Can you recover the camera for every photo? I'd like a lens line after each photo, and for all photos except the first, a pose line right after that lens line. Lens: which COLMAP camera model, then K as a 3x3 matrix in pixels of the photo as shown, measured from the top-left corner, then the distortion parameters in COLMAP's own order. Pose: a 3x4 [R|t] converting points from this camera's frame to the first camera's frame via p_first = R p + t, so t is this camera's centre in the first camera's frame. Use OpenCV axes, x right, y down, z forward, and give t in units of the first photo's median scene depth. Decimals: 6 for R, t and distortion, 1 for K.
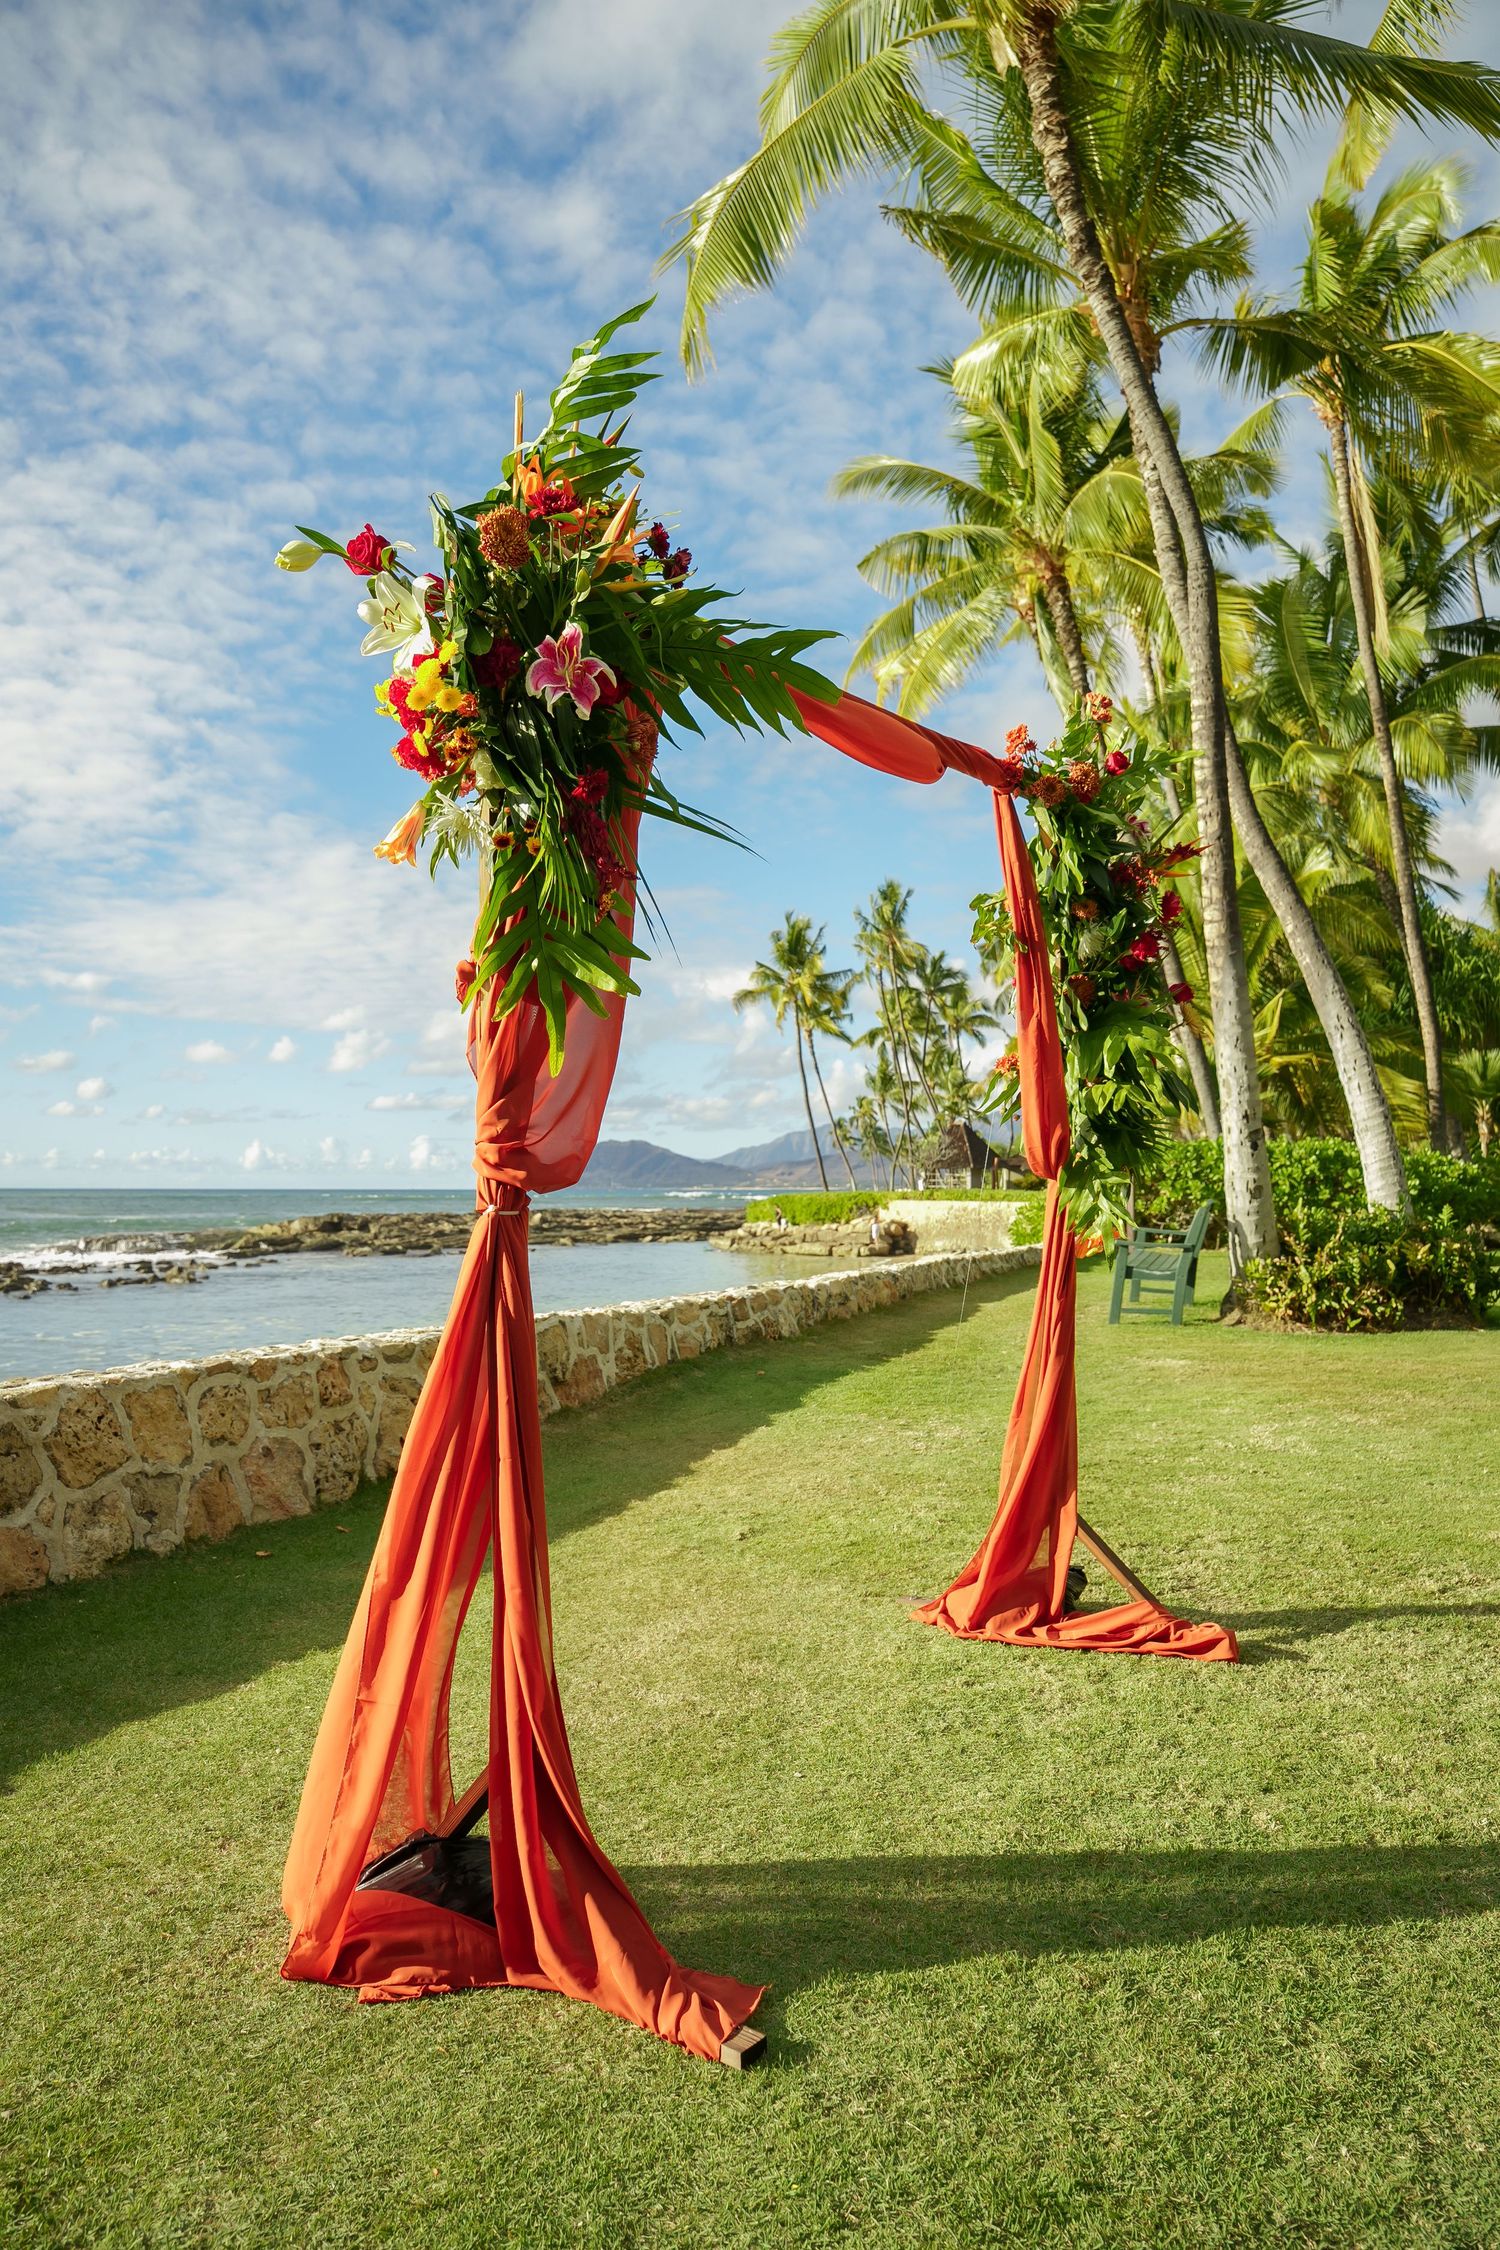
lens RADIAL K [[1594.4, 0, 752.4], [0, 1594.4, 1103.5], [0, 0, 1]] dist [-0.112878, 0.076695]
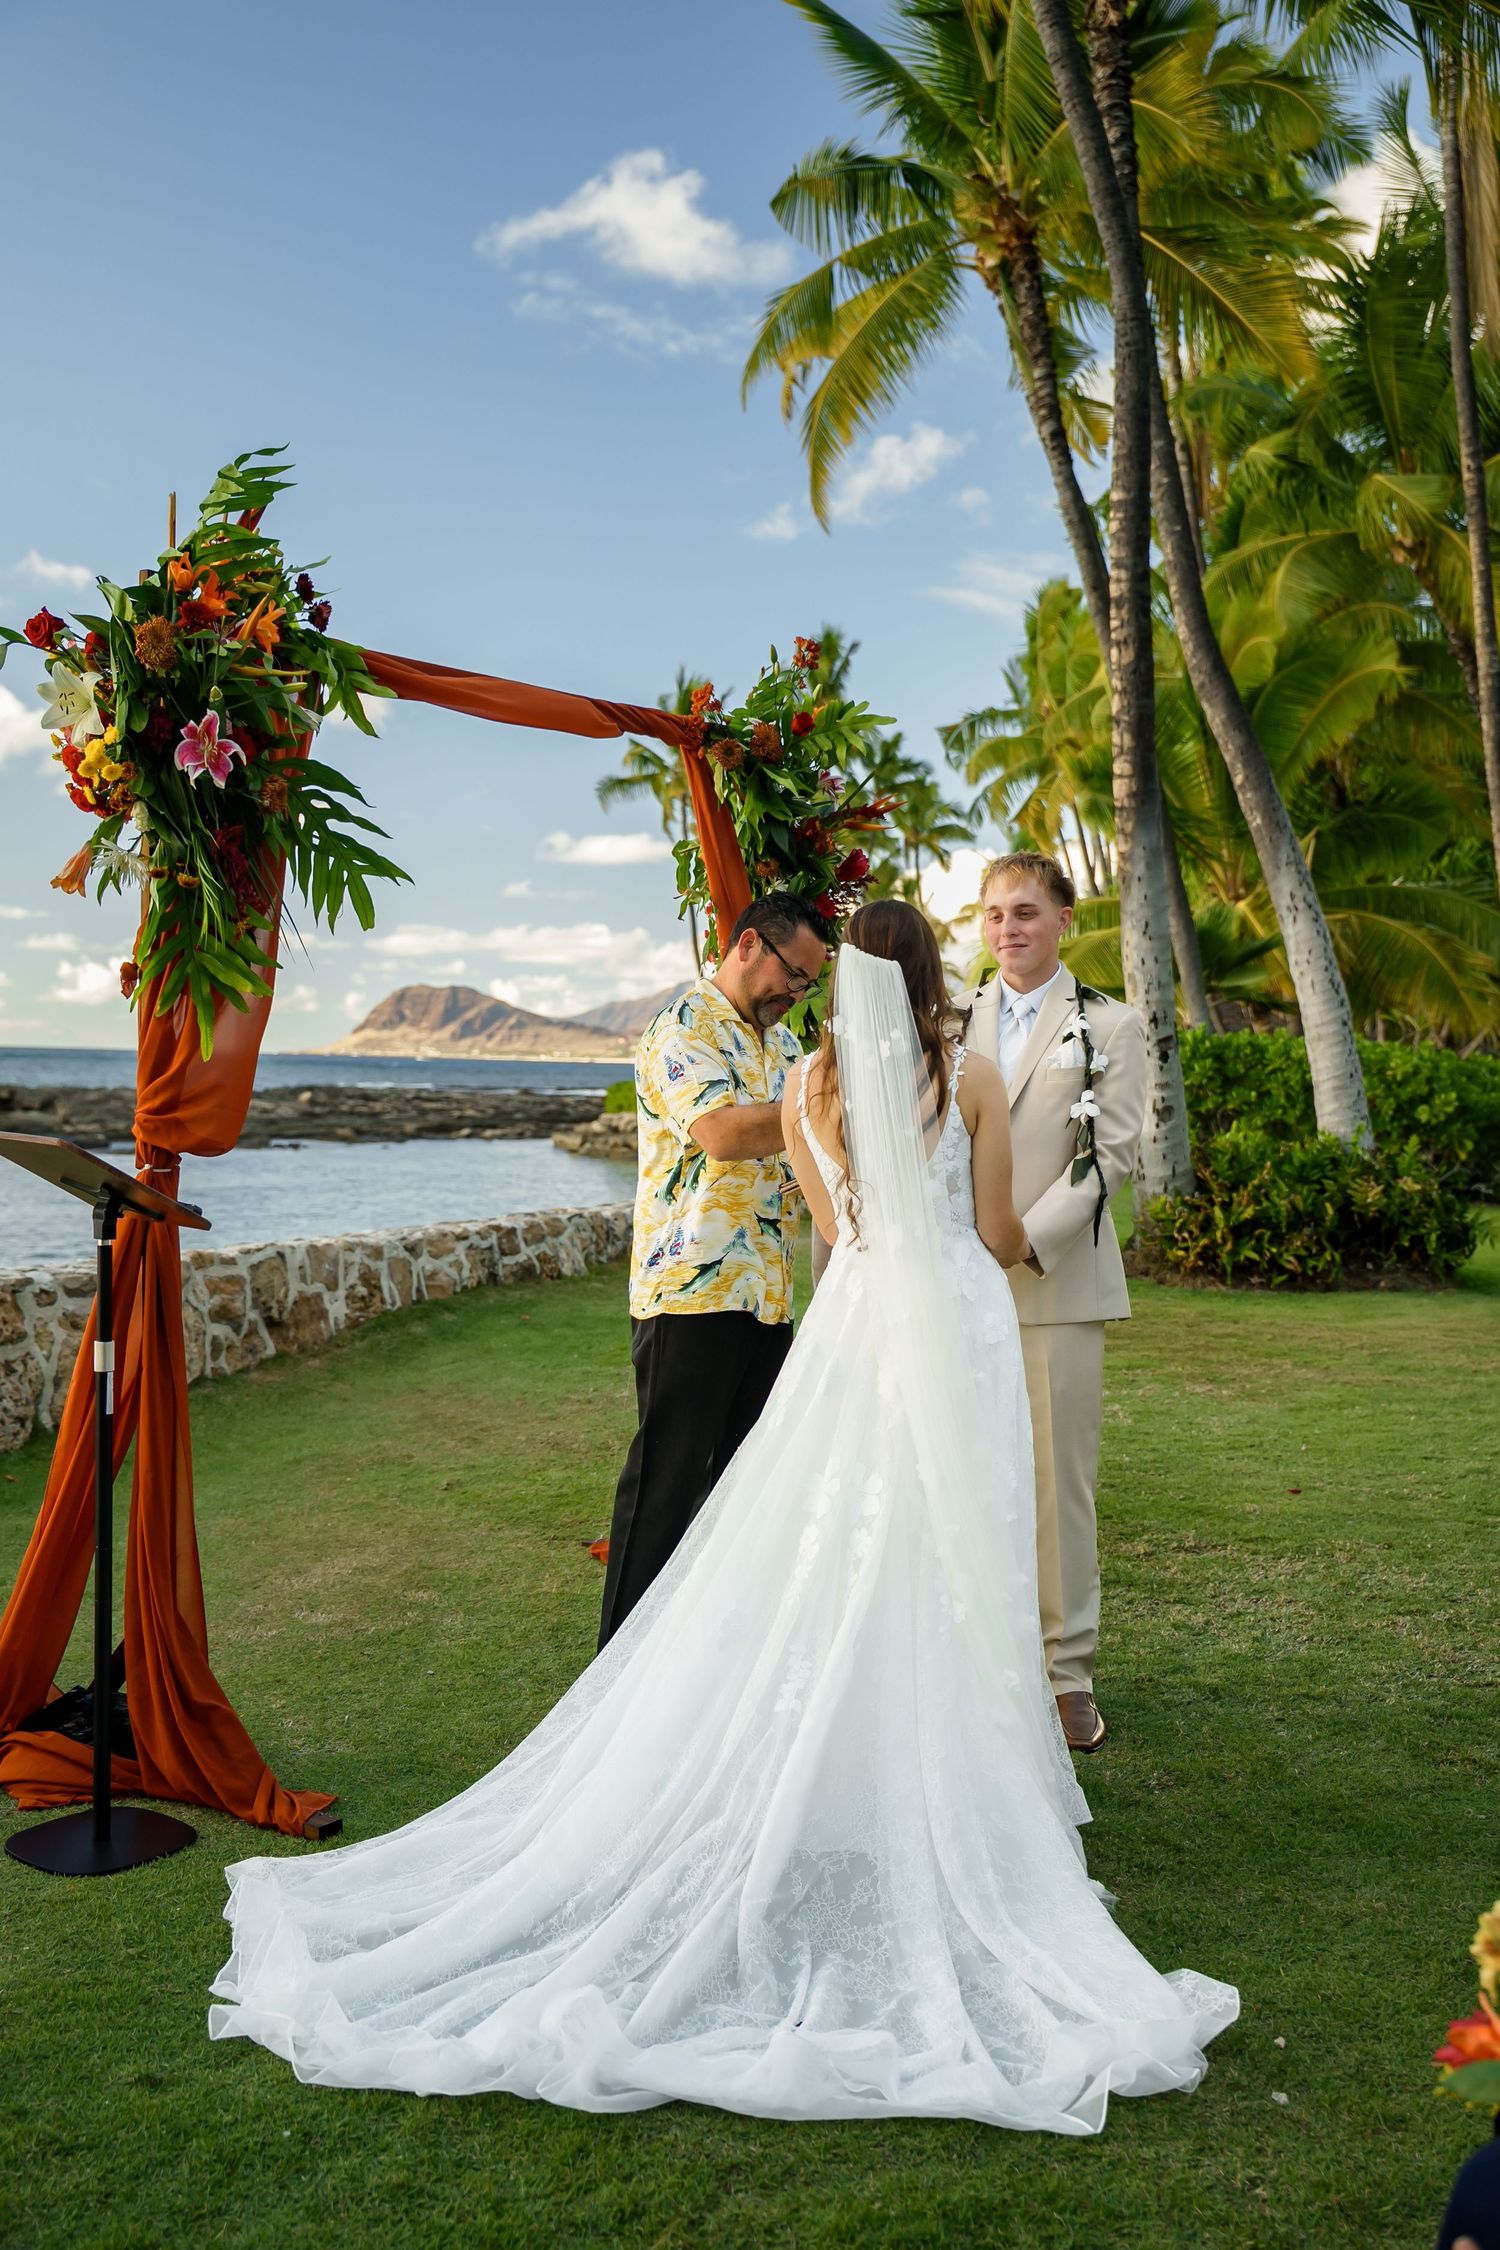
lens RADIAL K [[2281.5, 0, 740.9], [0, 2281.5, 1083.9], [0, 0, 1]] dist [0.016423, 0.009839]
pose [[0.998170, 0.026740, 0.054235, 0.059373], [-0.030015, 0.997717, 0.060490, -0.035618], [-0.052494, -0.062008, 0.996694, -0.235896]]
